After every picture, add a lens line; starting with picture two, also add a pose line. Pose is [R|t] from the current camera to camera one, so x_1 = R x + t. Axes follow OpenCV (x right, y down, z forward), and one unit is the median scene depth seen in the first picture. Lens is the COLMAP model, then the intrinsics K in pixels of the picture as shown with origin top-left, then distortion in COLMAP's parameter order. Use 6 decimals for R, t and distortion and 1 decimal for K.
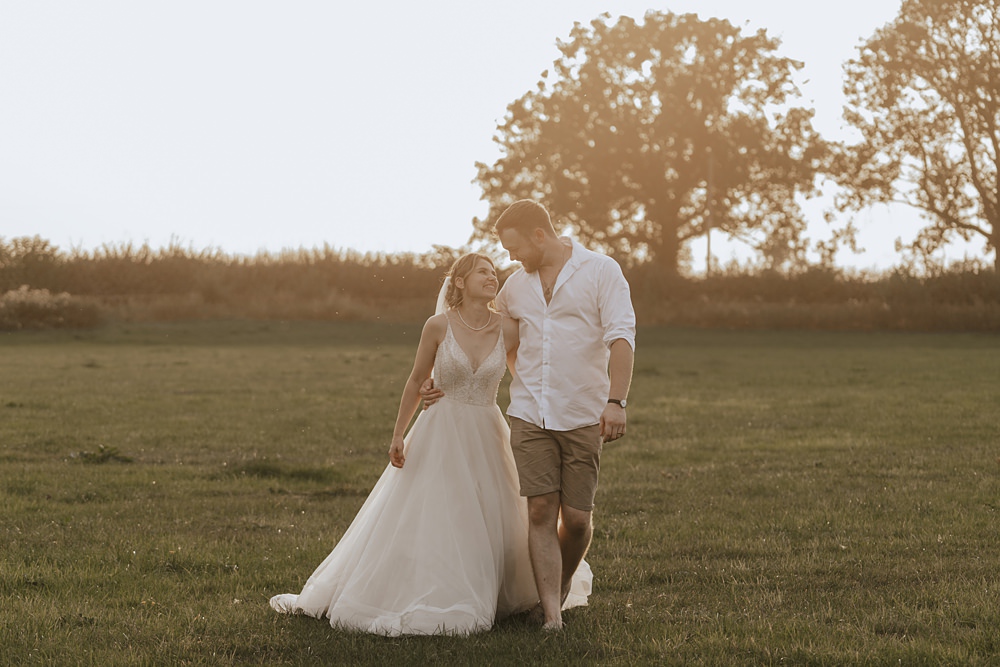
lens RADIAL K [[3554.0, 0, 500.9], [0, 3554.0, 329.1], [0, 0, 1]] dist [-0.048606, 0.000000]
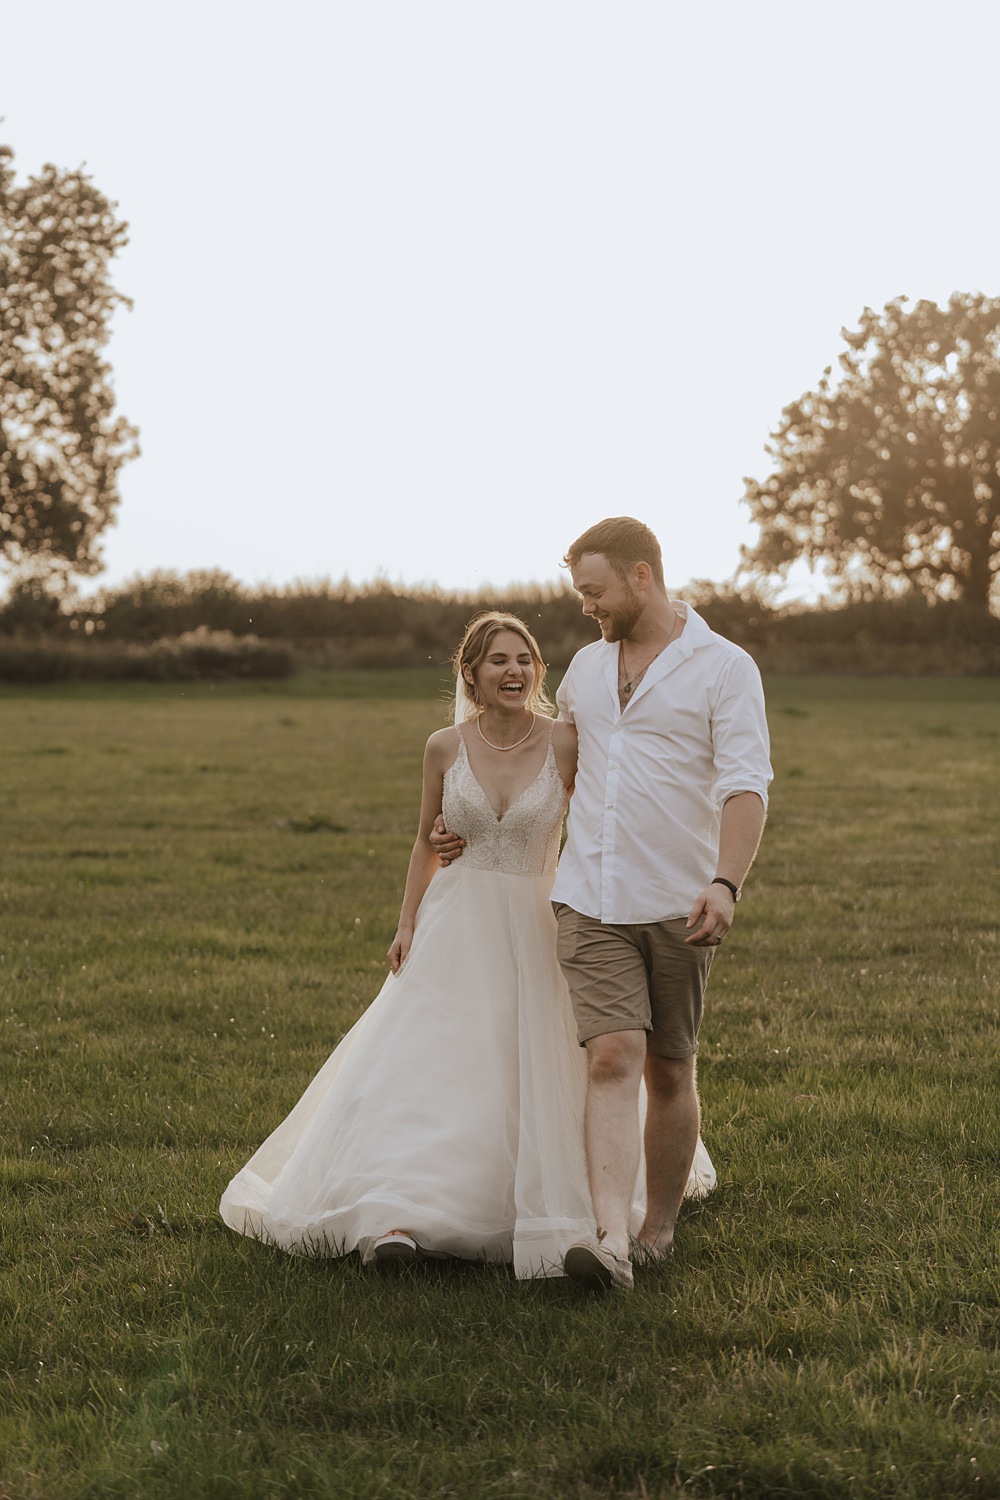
lens RADIAL K [[4292.8, 0, 463.6], [0, 4292.8, 737.7], [0, 0, 1]] dist [-0.080214, 0.000000]
pose [[0.997395, 0.002079, -0.072101, 0.005801], [-0.001101, 0.999907, 0.013599, -0.001516], [0.072122, -0.013485, 0.997305, -0.101087]]
